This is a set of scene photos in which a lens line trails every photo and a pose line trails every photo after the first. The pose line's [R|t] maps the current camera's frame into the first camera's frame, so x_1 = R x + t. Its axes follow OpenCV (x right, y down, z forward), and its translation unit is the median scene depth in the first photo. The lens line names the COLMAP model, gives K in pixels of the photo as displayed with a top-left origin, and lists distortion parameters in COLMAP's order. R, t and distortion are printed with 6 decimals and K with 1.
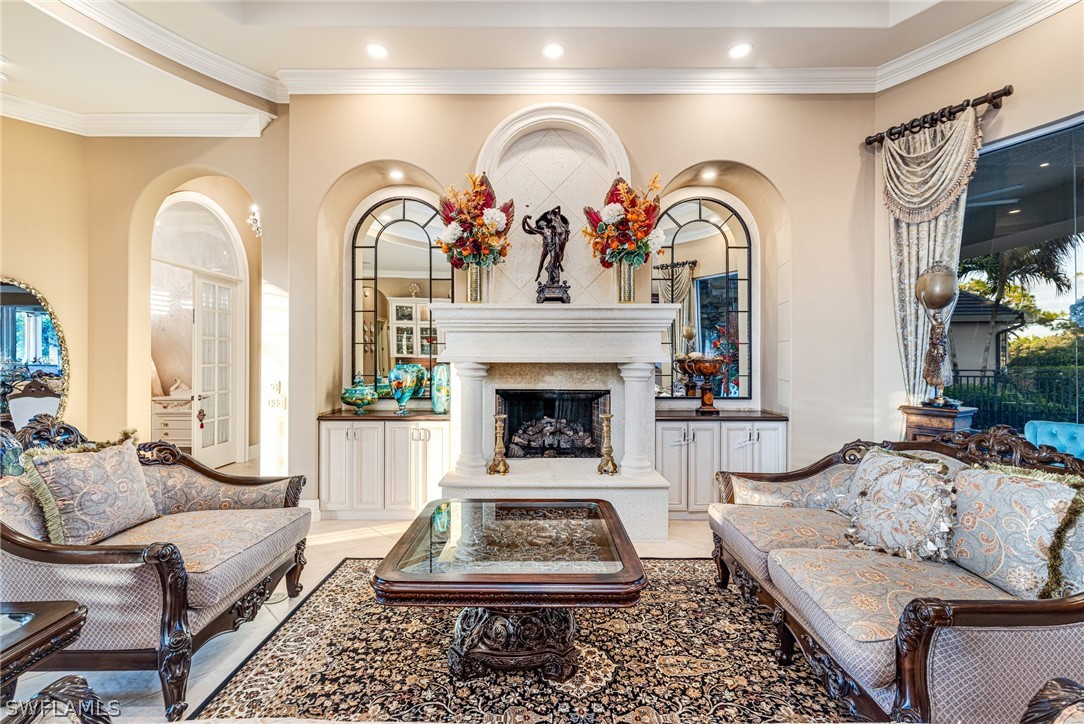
lens RADIAL K [[487.5, 0, 545.4], [0, 487.5, 358.7], [0, 0, 1]] dist [-0.001330, -0.000654]
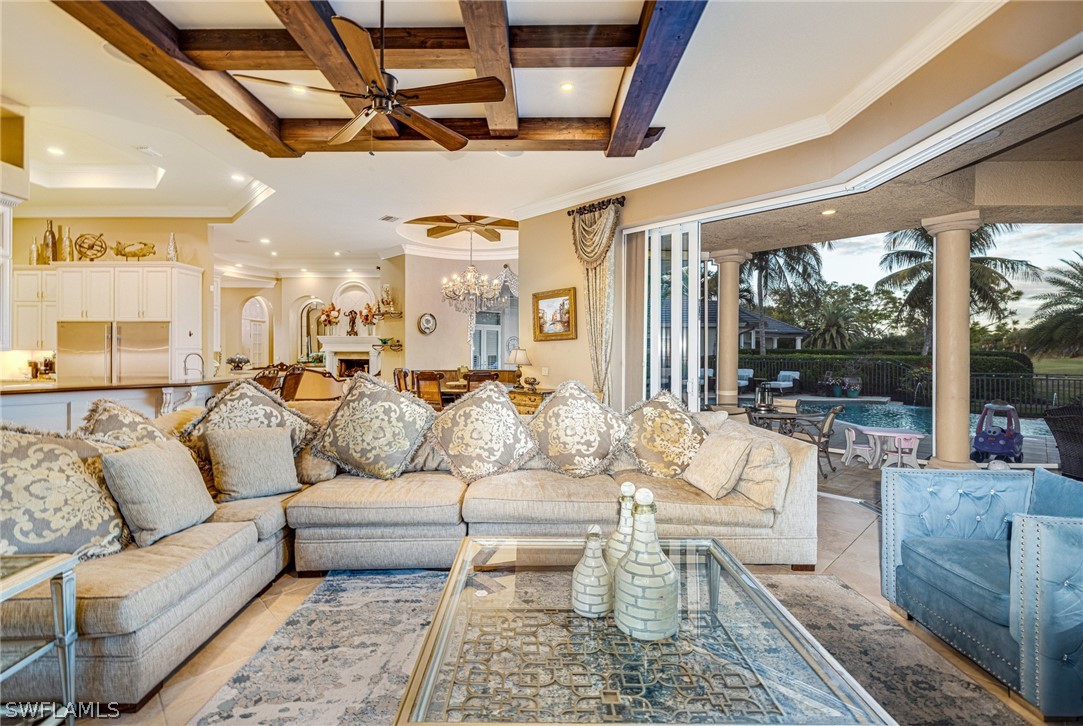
lens RADIAL K [[487.1, 0, 537.4], [0, 487.1, 356.6], [0, 0, 1]] dist [-0.001330, -0.000654]
pose [[0.999982, -0.000135, -0.006047, 1.451670], [0.000168, 0.999986, 0.005347, 0.027269], [0.006046, -0.005348, 0.999967, -2.710081]]
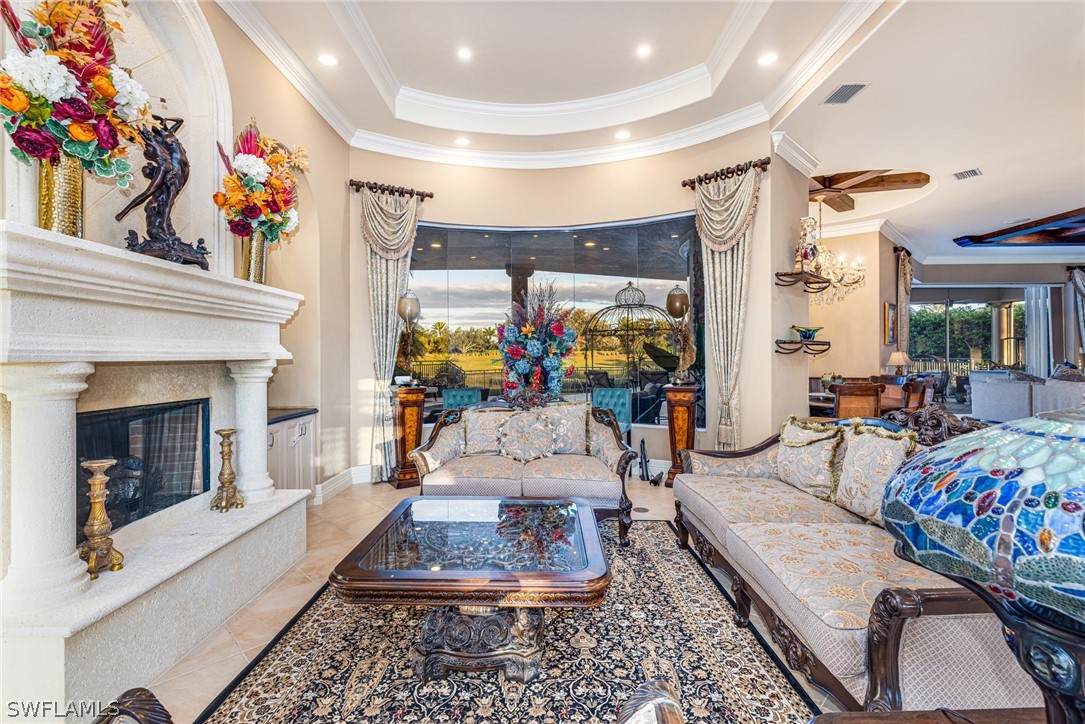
lens RADIAL K [[477.8, 0, 543.4], [0, 477.8, 356.4], [0, 0, 1]] dist [-0.004000, 0.002138]
pose [[0.009488, -0.004522, 0.999945, -0.601783], [0.002212, 0.999987, 0.004501, 0.000681], [-0.999953, 0.002169, 0.009498, 0.512063]]
